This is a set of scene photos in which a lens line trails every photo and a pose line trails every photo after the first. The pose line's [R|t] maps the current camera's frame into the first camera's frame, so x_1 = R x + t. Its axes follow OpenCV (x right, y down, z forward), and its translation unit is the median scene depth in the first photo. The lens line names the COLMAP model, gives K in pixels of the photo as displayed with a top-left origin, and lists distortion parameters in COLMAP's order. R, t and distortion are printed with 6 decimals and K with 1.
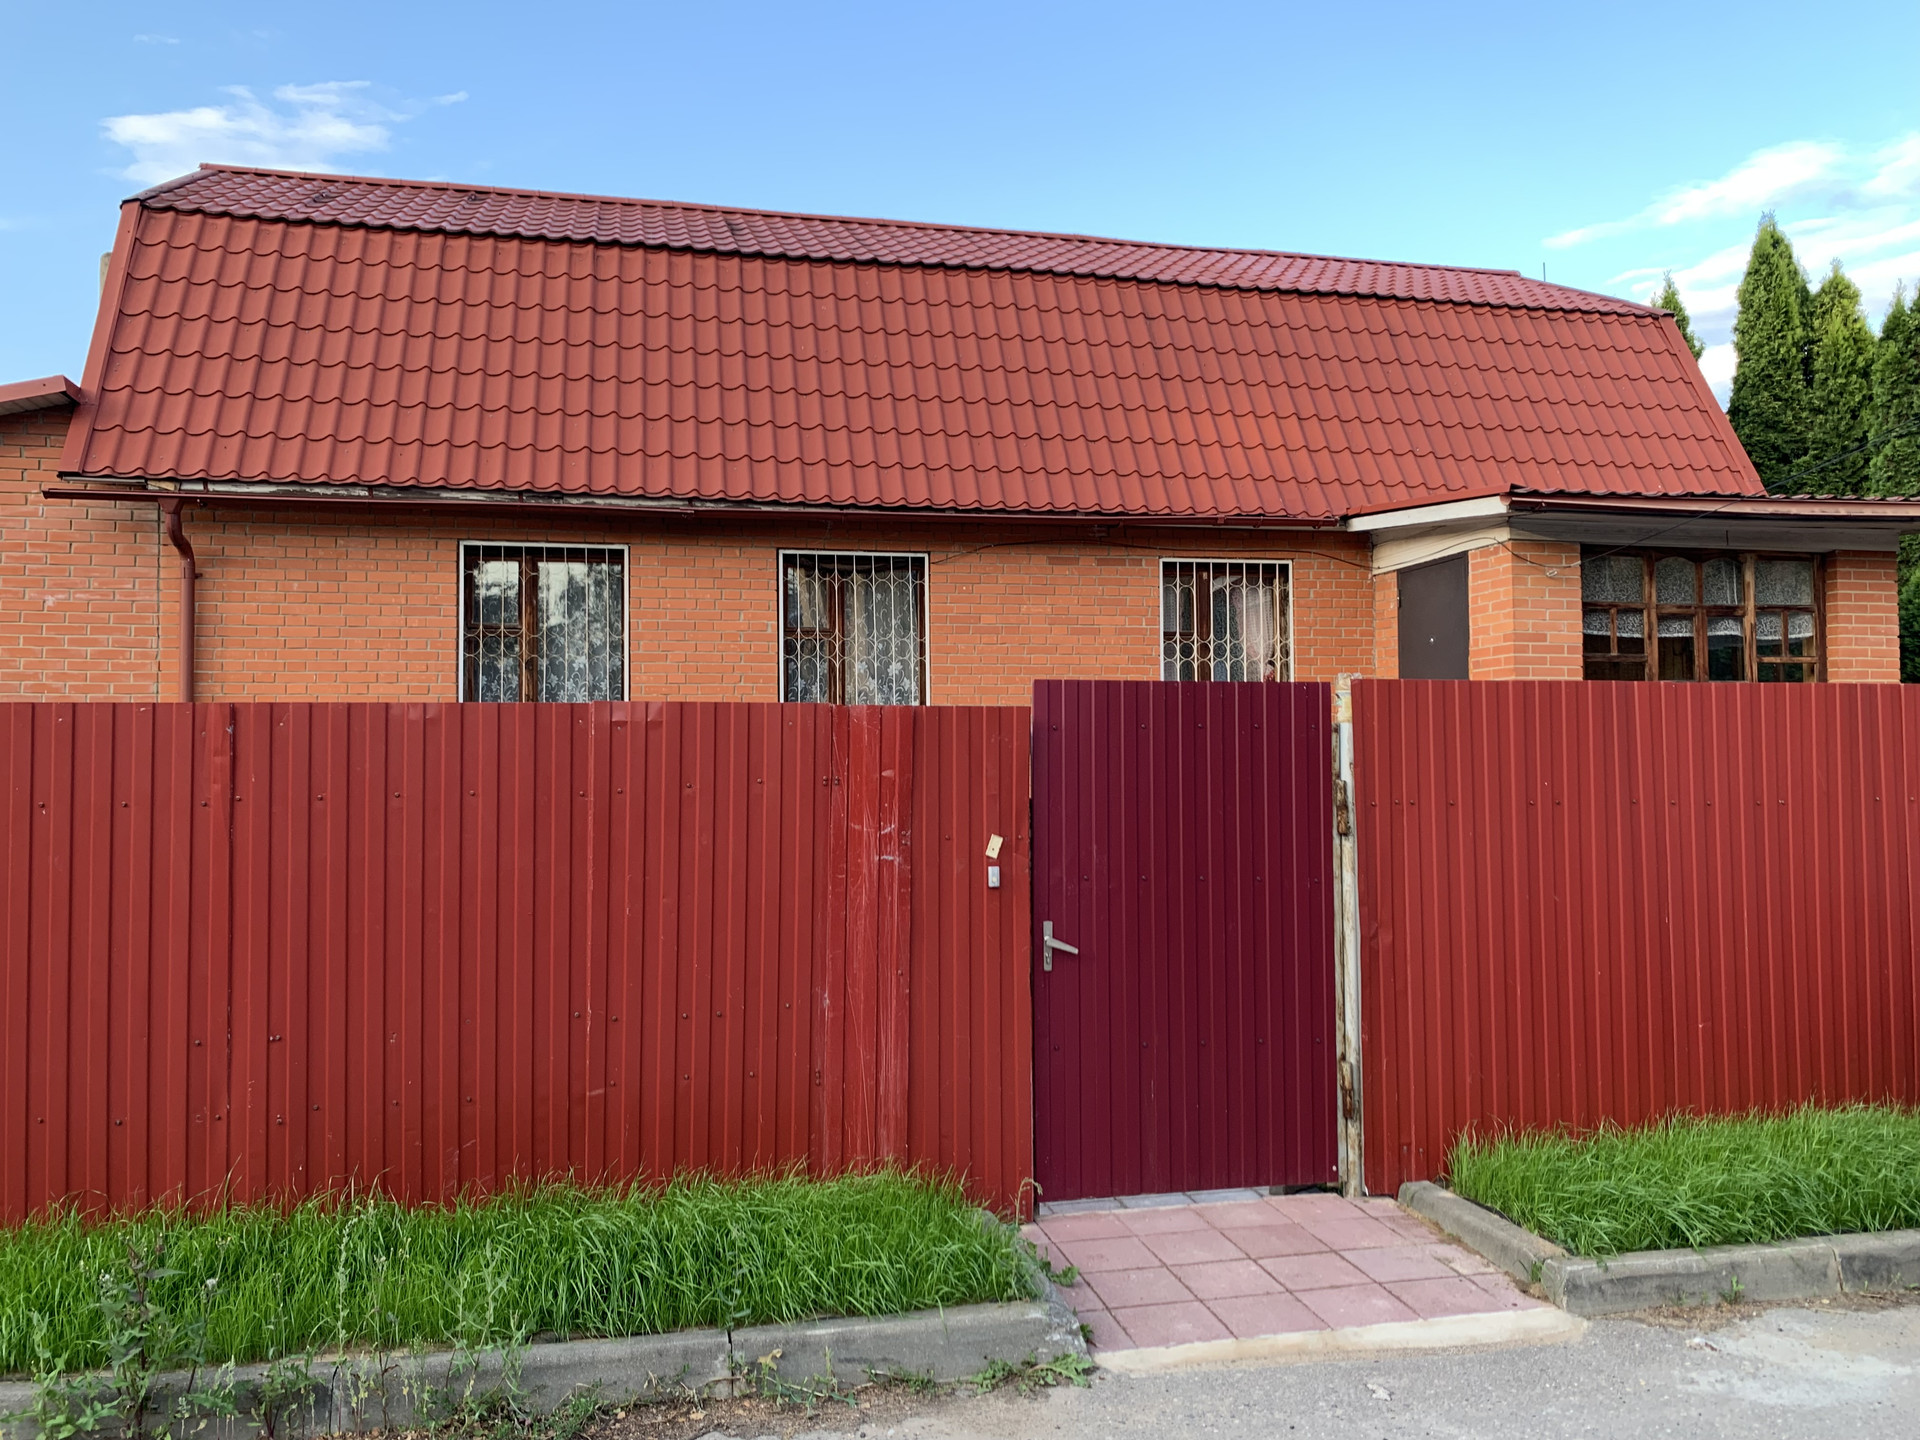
lens RADIAL K [[1433.6, 0, 960.0], [0, 1433.6, 720.0], [0, 0, 1]] dist [0.026830, -0.047834]
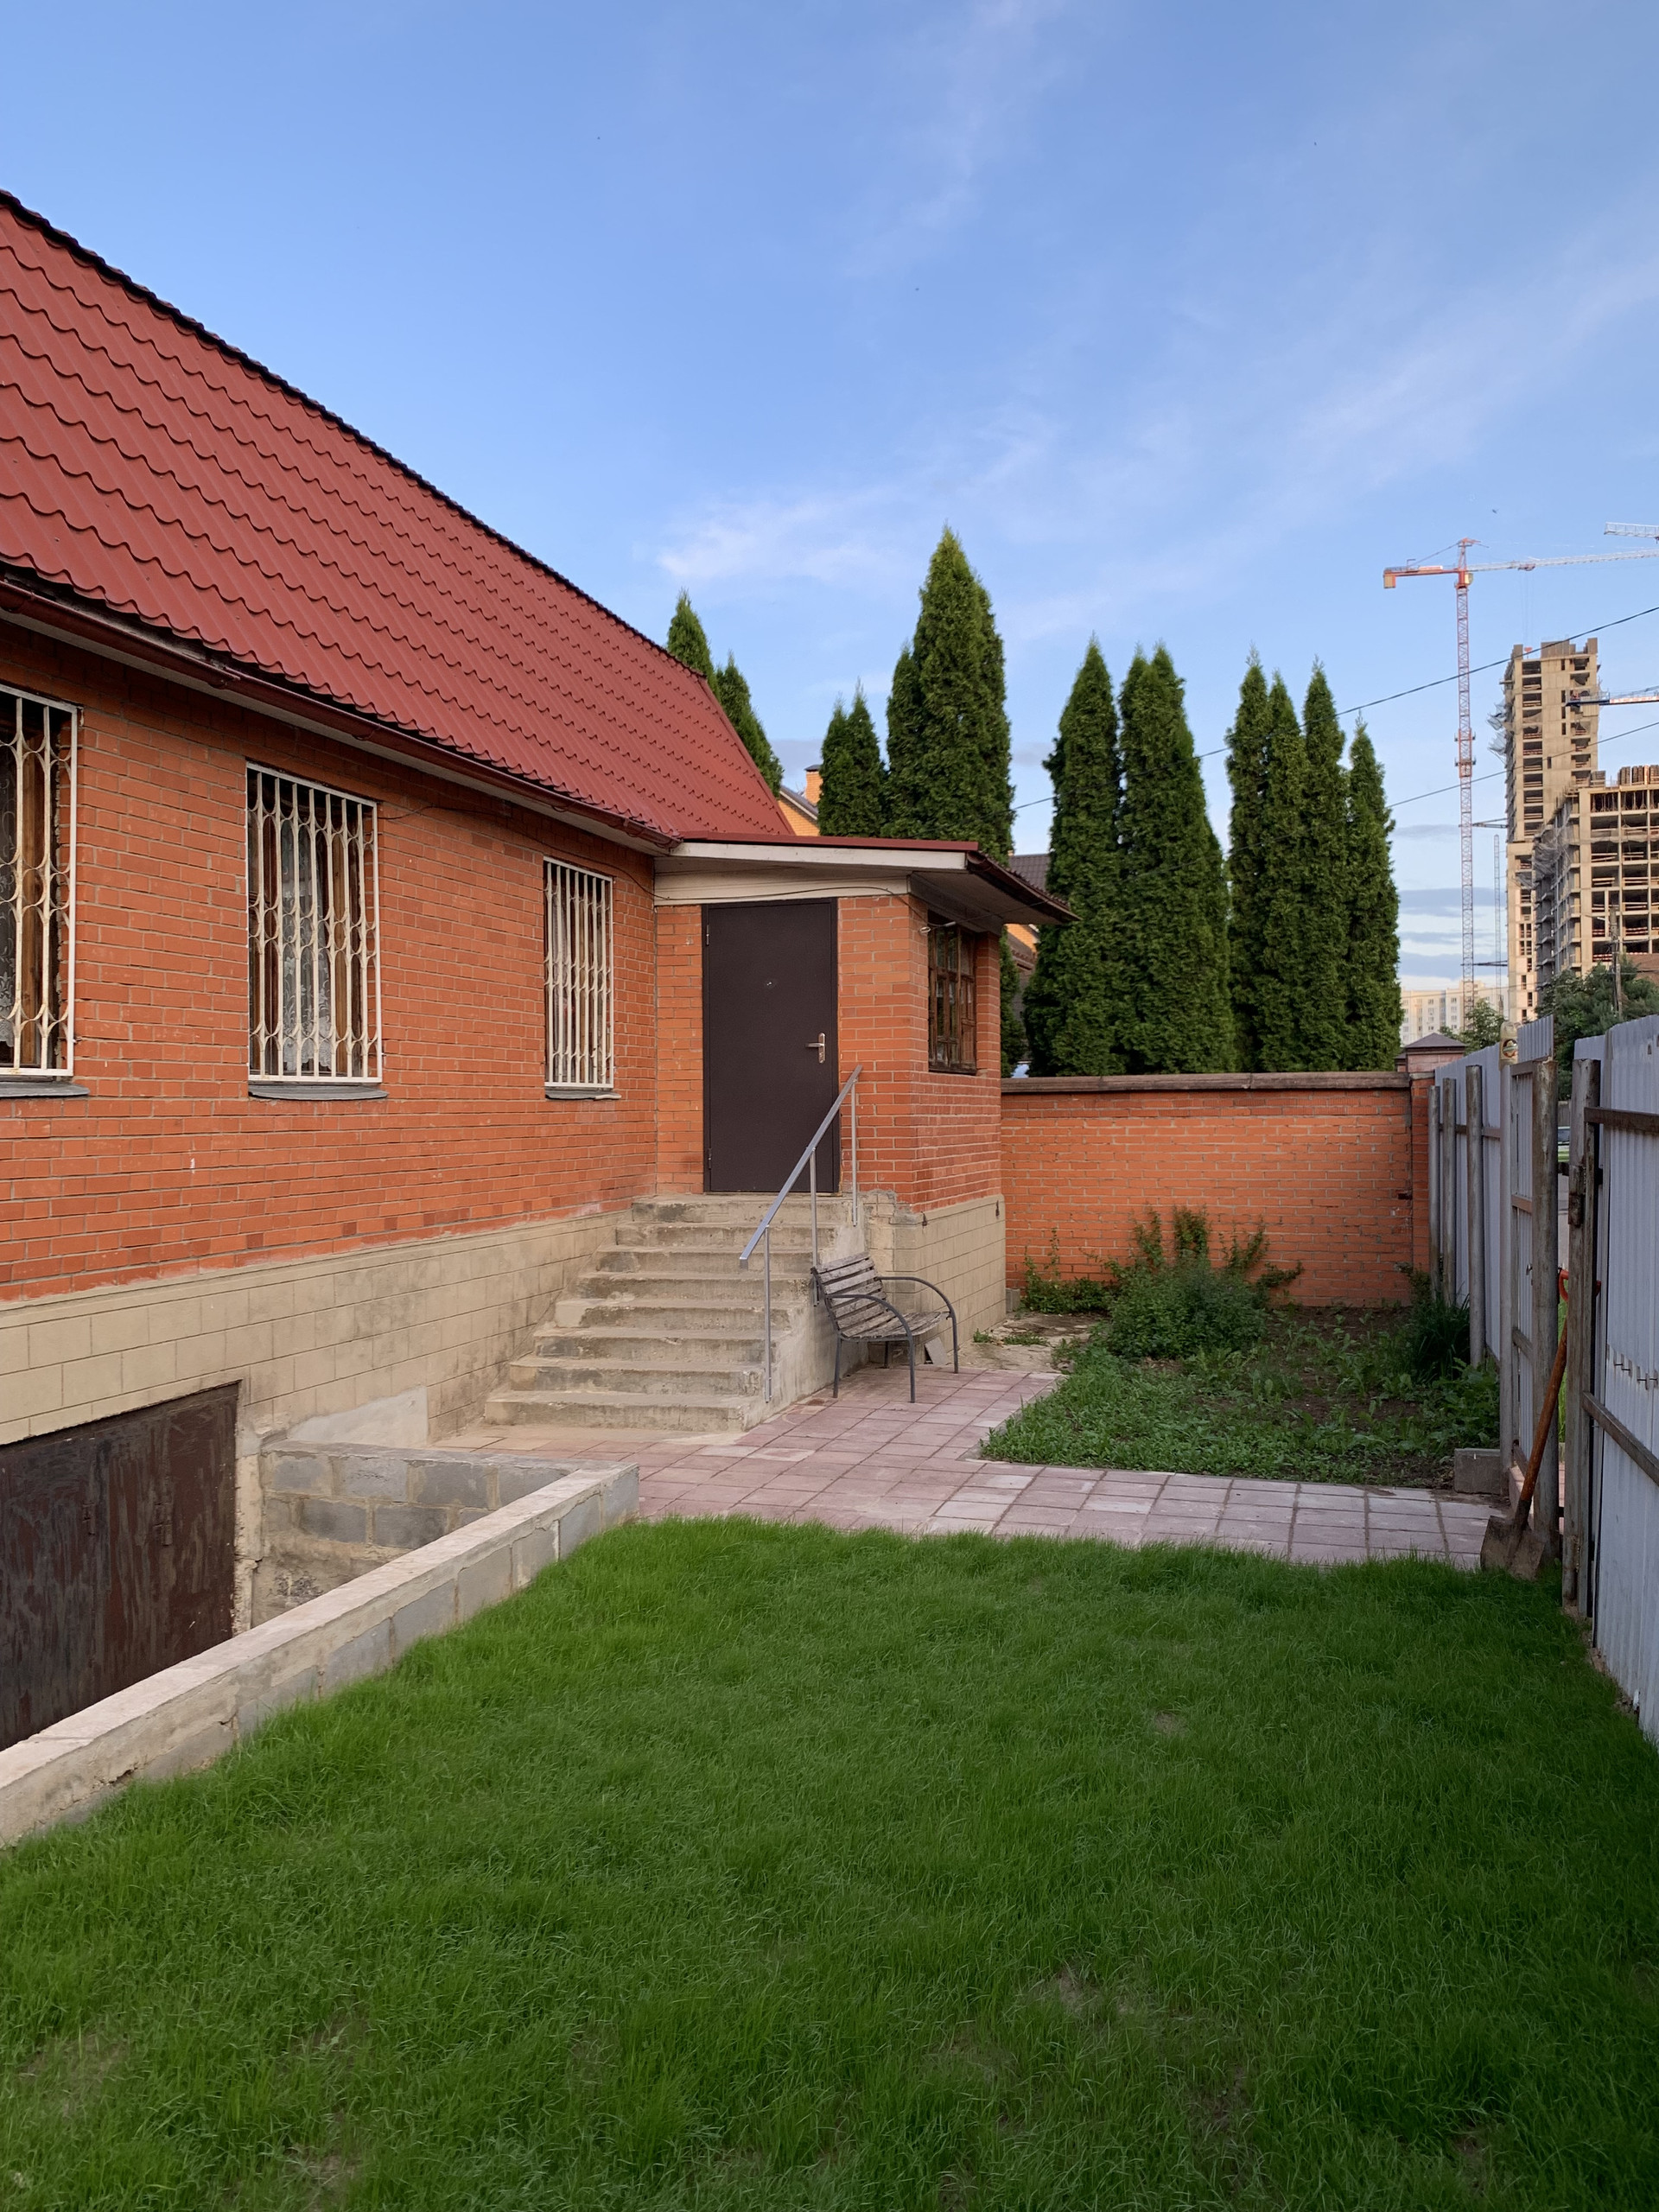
lens RADIAL K [[1651.7, 0, 829.5], [0, 1651.7, 1106.0], [0, 0, 1]] dist [0.026830, -0.047834]
pose [[0.491753, 0.007185, 0.870705, -0.610903], [-0.019547, 0.999805, 0.002789, 0.022673], [-0.870516, -0.018391, 0.491797, 0.412911]]
